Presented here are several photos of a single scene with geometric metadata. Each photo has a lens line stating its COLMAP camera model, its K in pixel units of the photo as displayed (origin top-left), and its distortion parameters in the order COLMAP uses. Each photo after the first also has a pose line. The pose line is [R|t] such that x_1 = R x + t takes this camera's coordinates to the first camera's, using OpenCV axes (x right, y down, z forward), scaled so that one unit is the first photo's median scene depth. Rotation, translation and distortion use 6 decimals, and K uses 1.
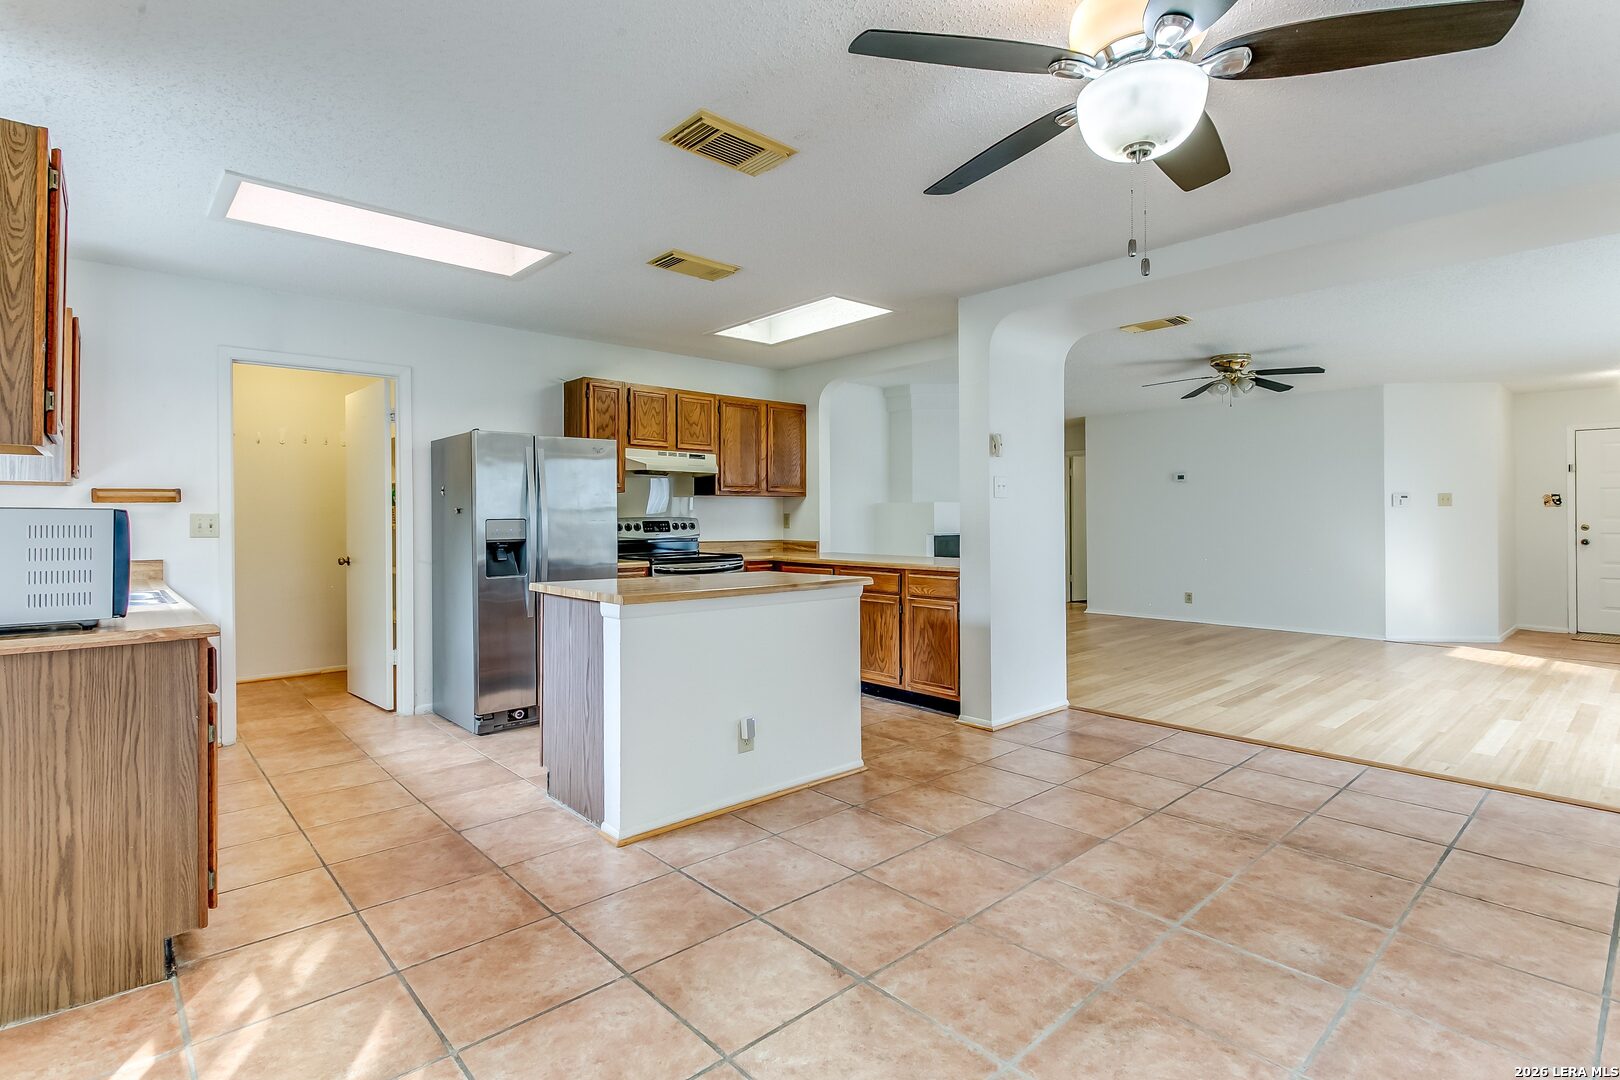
lens RADIAL K [[773.2, 0, 817.2], [0, 773.2, 523.8], [0, 0, 1]] dist [0.001180, -0.000191]
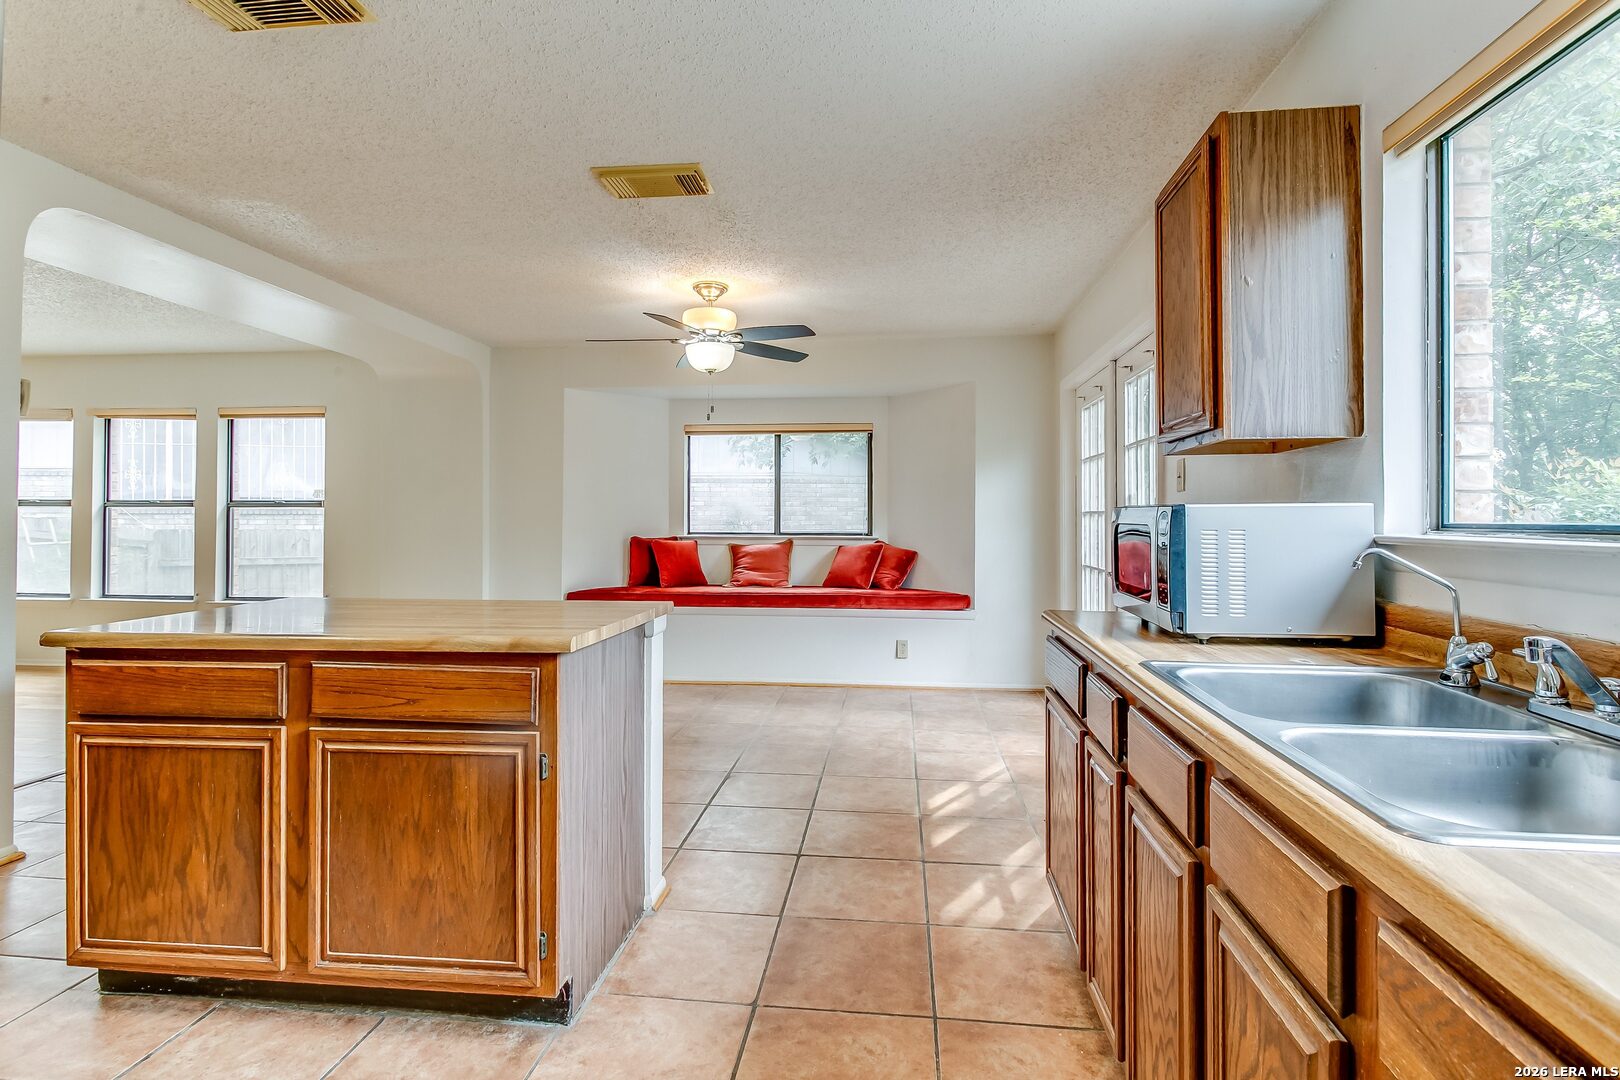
lens RADIAL K [[773.2, 0, 817.2], [0, 773.2, 523.8], [0, 0, 1]] dist [0.001180, -0.000191]
pose [[-0.656778, 0.006438, 0.754057, -1.067330], [0.005451, 0.999978, -0.003790, 0.007595], [-0.754064, 0.001621, -0.656798, 1.500900]]
